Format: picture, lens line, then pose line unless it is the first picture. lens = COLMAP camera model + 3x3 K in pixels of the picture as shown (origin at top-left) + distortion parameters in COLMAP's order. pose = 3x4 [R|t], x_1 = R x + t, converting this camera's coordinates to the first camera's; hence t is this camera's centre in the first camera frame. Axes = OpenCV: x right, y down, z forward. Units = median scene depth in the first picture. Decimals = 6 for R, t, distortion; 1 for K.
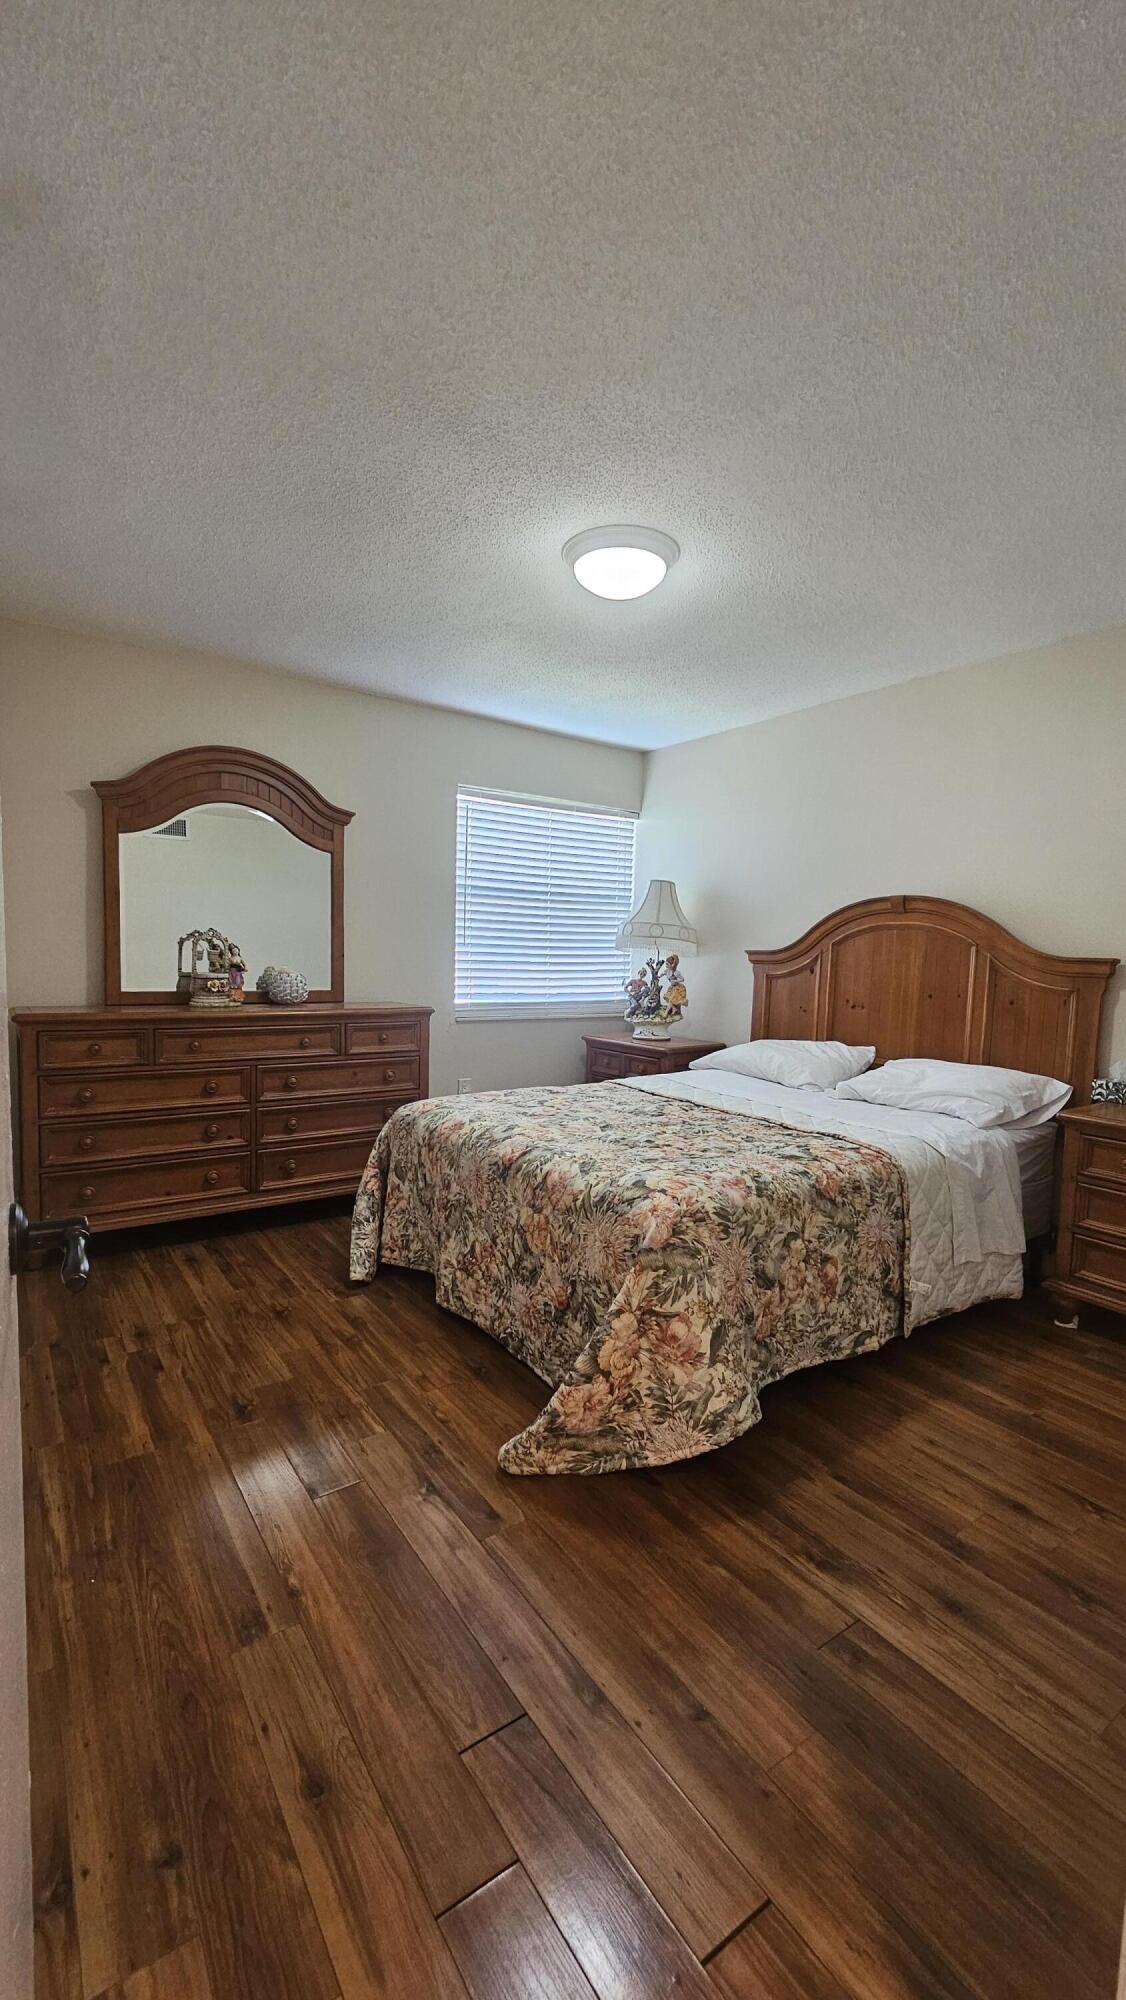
lens RADIAL K [[822.7, 0, 563.5], [0, 822.7, 1010.1], [0, 0, 1]] dist [0.001027, 0.000088]
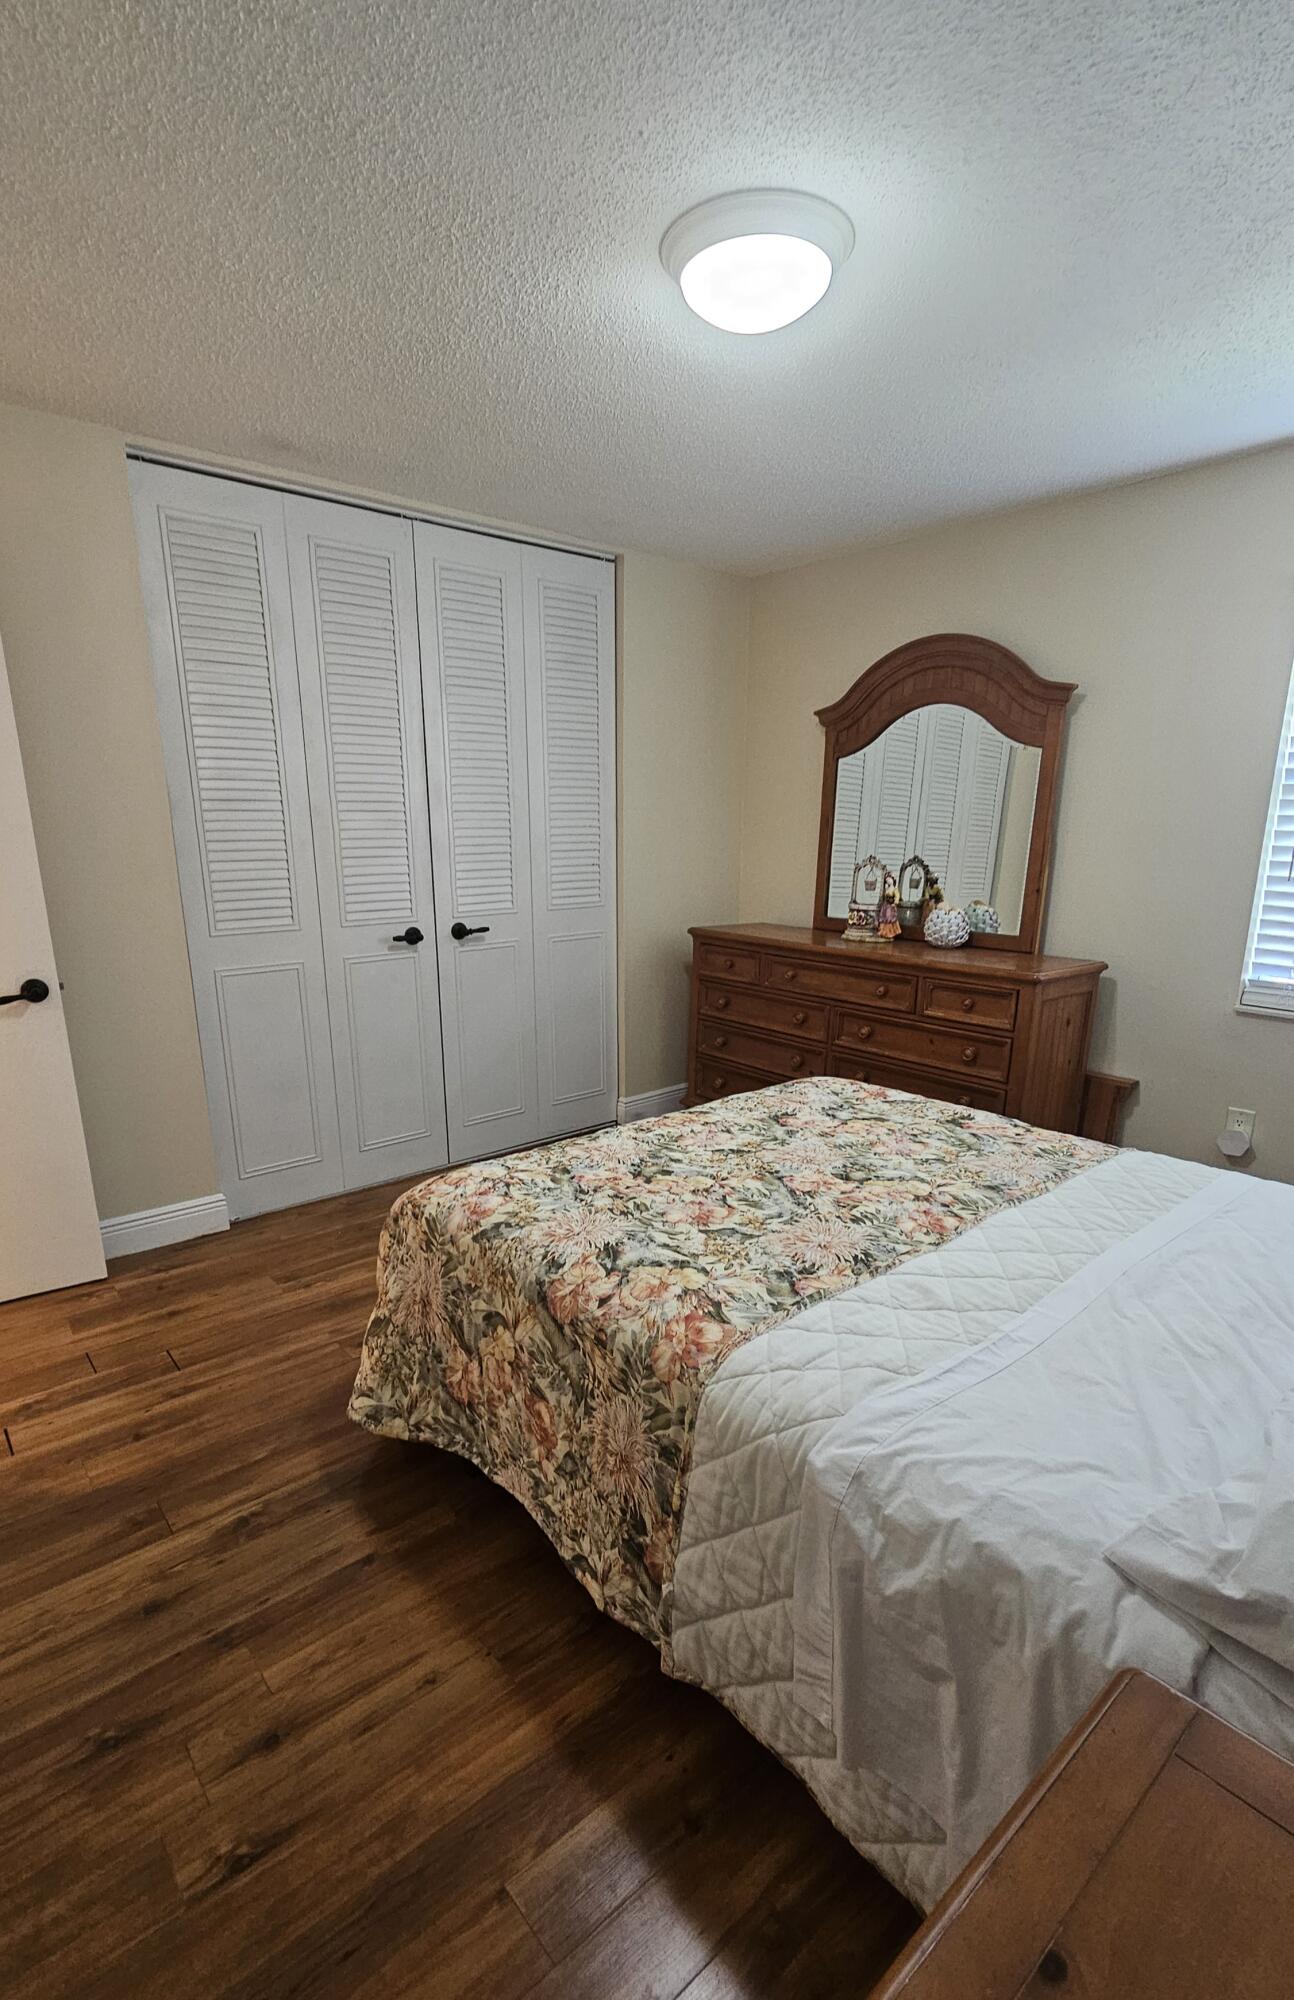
lens RADIAL K [[922.6, 0, 607.4], [0, 922.6, 1082.9], [0, 0, 1]] dist [-0.003462, -0.000148]
pose [[0.080215, 0.245432, -0.966089, 1.008372], [-0.072298, 0.968092, 0.239938, -0.127850], [0.994152, 0.050600, 0.095400, 0.994256]]
